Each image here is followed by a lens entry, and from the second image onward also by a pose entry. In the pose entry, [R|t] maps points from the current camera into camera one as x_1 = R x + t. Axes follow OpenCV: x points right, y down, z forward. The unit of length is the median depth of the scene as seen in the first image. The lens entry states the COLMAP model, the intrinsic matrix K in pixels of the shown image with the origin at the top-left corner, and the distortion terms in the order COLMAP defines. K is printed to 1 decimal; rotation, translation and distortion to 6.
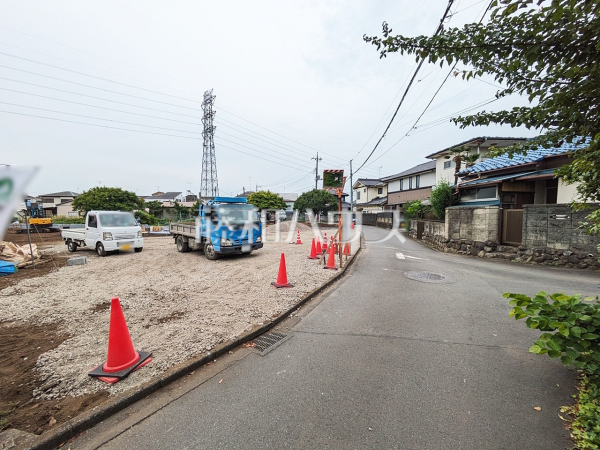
lens RADIAL K [[237.2, 0, 300.8], [0, 237.2, 225.6], [0, 0, 1]] dist [0.002467, -0.000053]
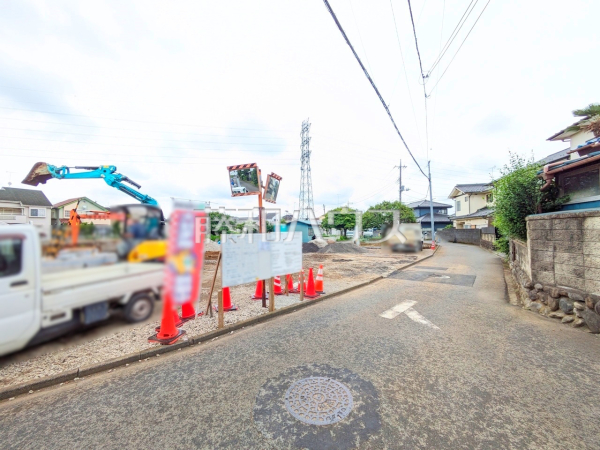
lens RADIAL K [[237.2, 0, 299.6], [0, 237.2, 224.7], [0, 0, 1]] dist [0.002467, -0.000053]
pose [[0.914609, -0.027364, -0.403412, 0.149436], [-0.003164, 0.997192, -0.074815, -0.008165], [0.404327, 0.069703, 0.911955, 0.140010]]
